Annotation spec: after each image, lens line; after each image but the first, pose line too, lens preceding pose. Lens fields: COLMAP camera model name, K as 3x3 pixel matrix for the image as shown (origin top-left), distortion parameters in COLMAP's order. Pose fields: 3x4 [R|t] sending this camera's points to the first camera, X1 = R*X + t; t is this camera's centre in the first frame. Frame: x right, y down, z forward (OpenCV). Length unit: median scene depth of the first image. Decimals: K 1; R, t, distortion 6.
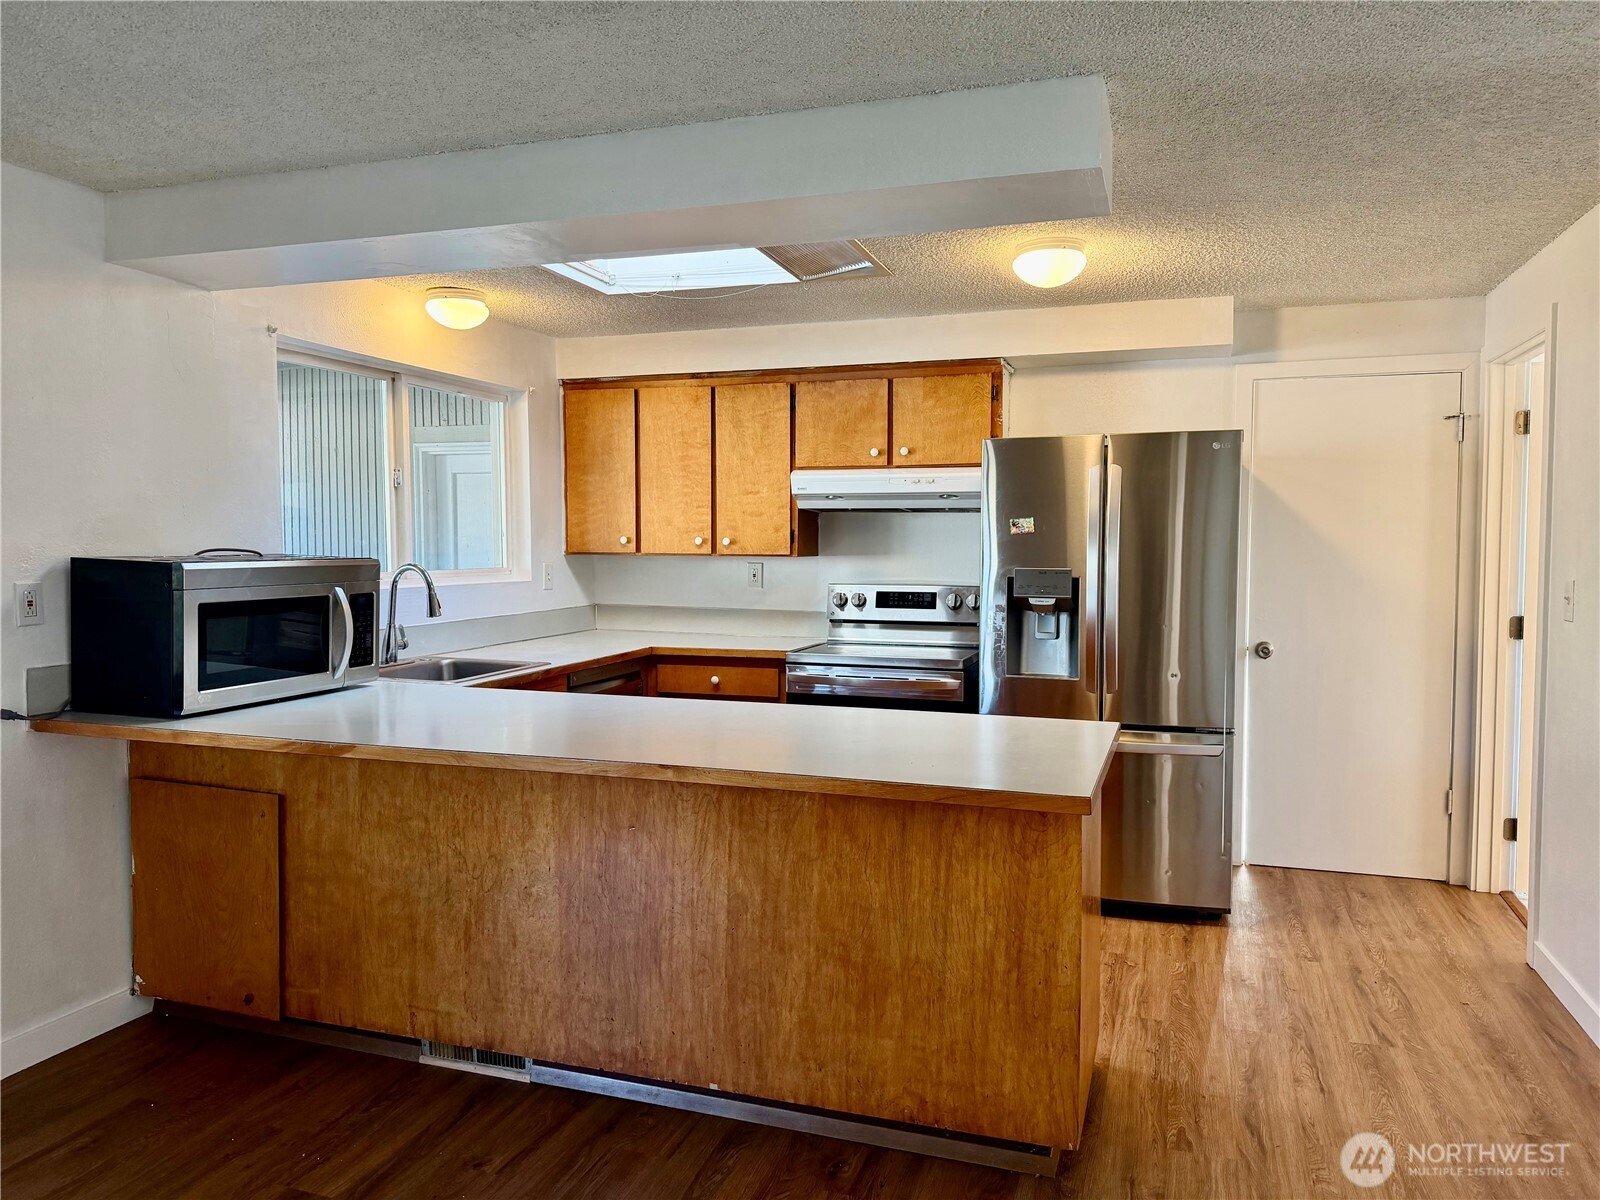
lens RADIAL K [[1129.6, 0, 781.2], [0, 1129.6, 608.4], [0, 0, 1]] dist [0.175627, -0.262805]
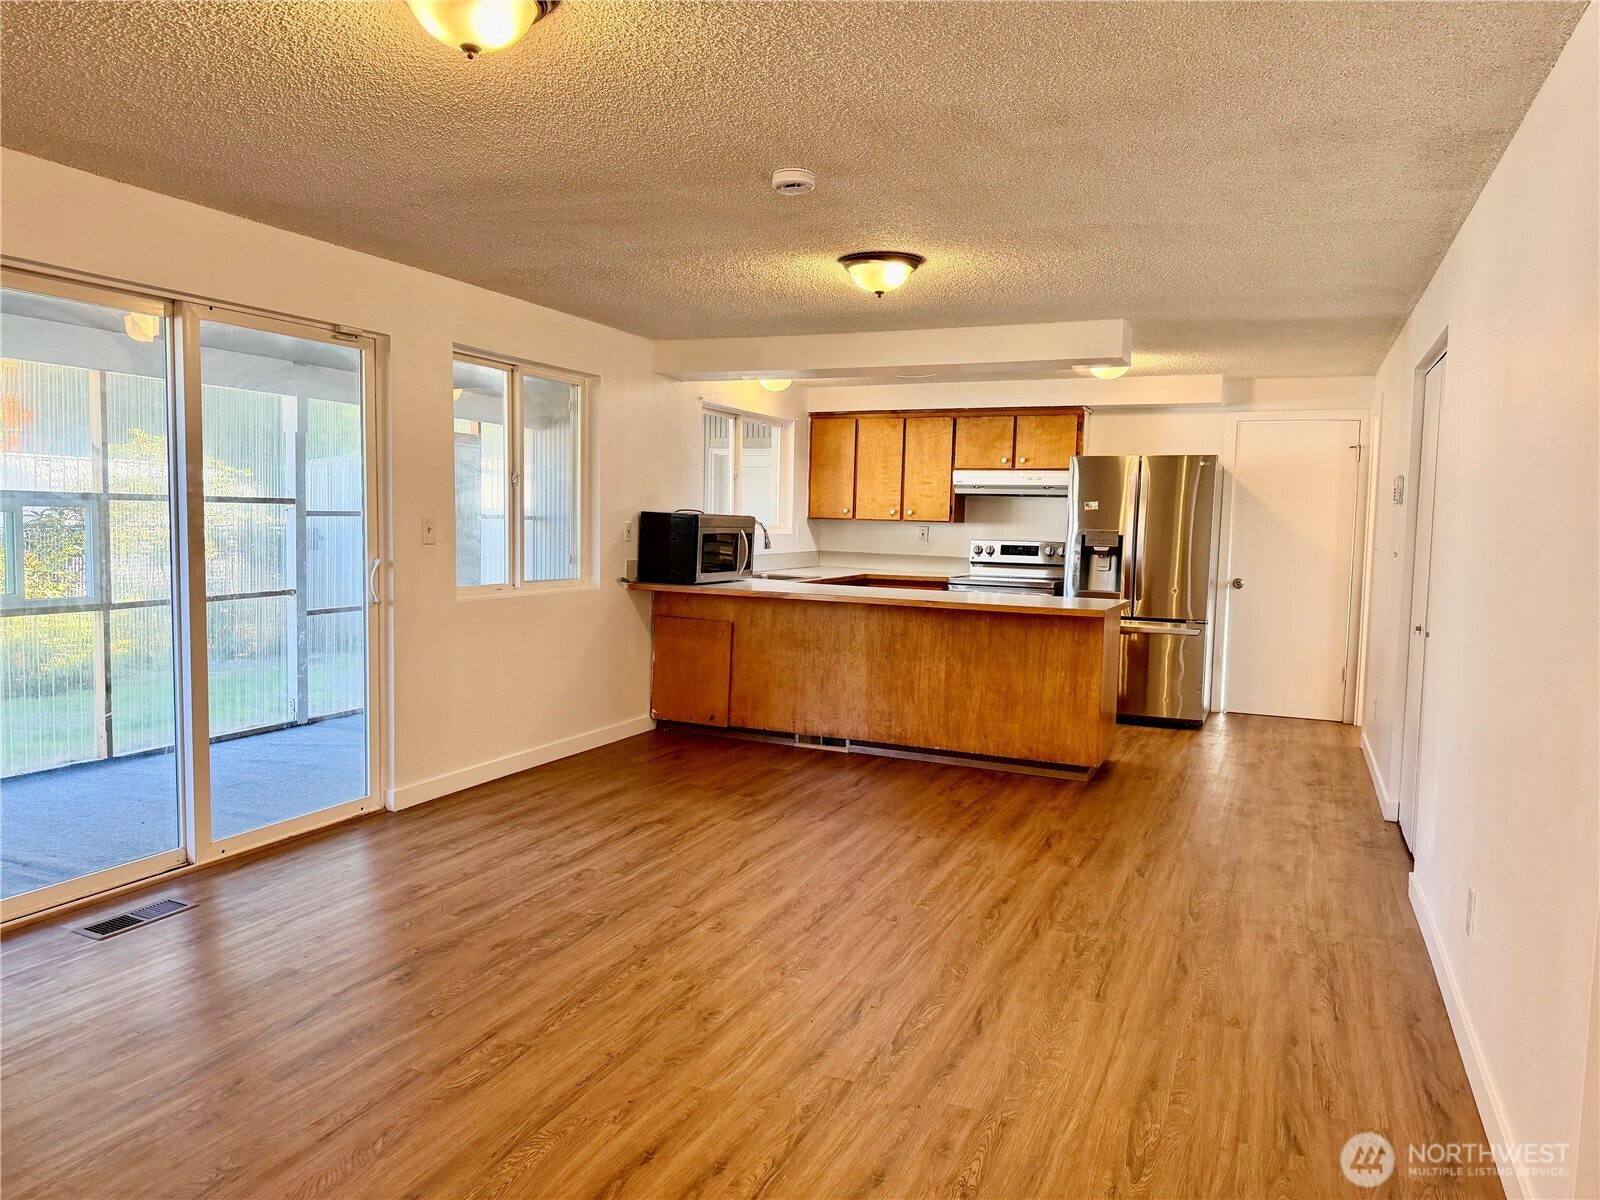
lens RADIAL K [[1129.6, 0, 781.2], [0, 1129.6, 608.4], [0, 0, 1]] dist [0.175627, -0.262805]
pose [[0.996864, 0.028414, -0.073861, -0.129390], [-0.027035, 0.999442, 0.019608, 0.063159], [0.074376, -0.017549, 0.997076, -0.789247]]
